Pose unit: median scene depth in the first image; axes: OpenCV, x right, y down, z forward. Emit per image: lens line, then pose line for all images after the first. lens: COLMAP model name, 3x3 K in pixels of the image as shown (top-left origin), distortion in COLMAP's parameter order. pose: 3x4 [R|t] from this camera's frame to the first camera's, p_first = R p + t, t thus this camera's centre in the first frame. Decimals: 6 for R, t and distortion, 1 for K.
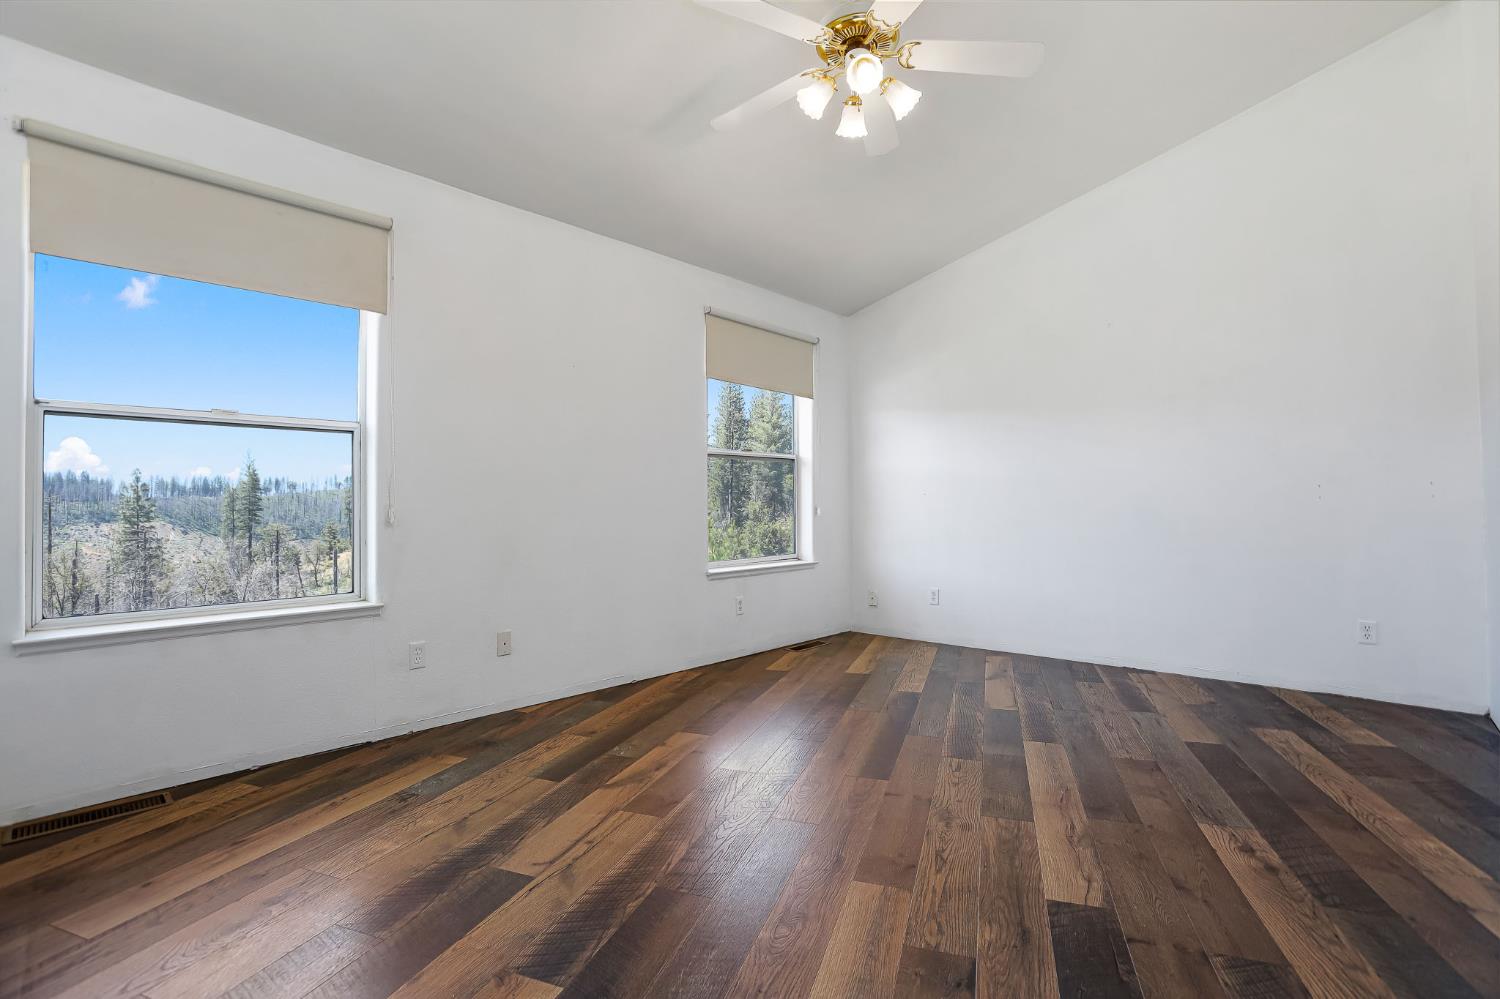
lens RADIAL K [[682.7, 0, 752.0], [0, 682.7, 504.6], [0, 0, 1]] dist [-0.006053, 0.001788]
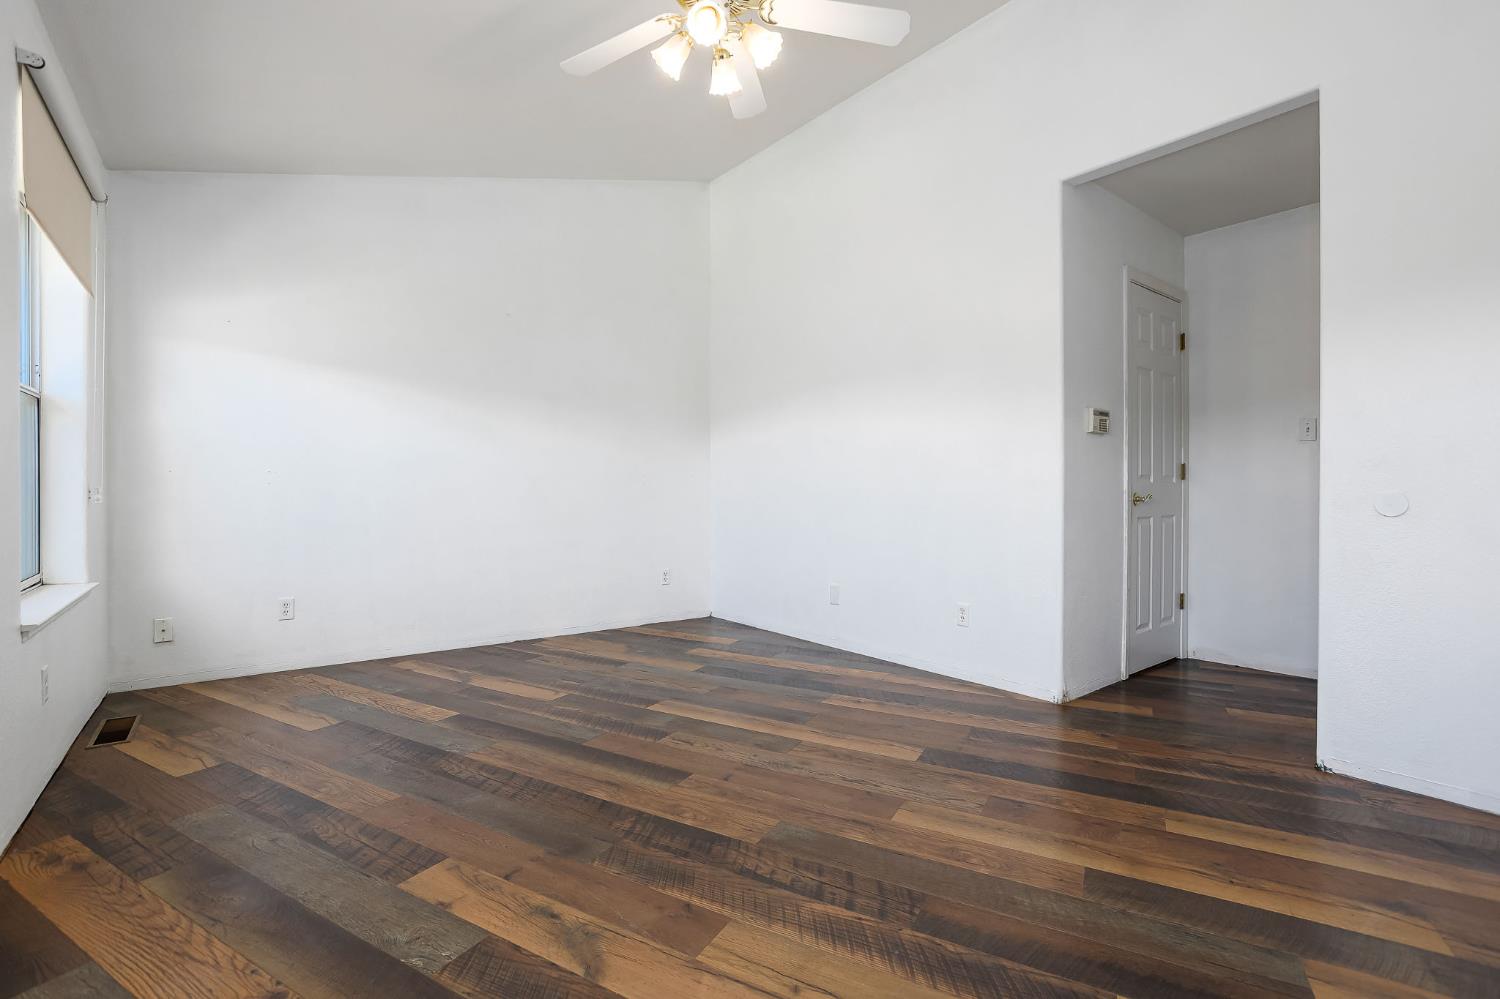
lens RADIAL K [[682.7, 0, 746.4], [0, 682.7, 499.1], [0, 0, 1]] dist [-0.006053, 0.001788]
pose [[0.154148, 0.011486, 0.987981, -0.702800], [-0.020166, 0.999761, -0.008477, 0.025462], [-0.987842, -0.018617, 0.154343, 0.749100]]
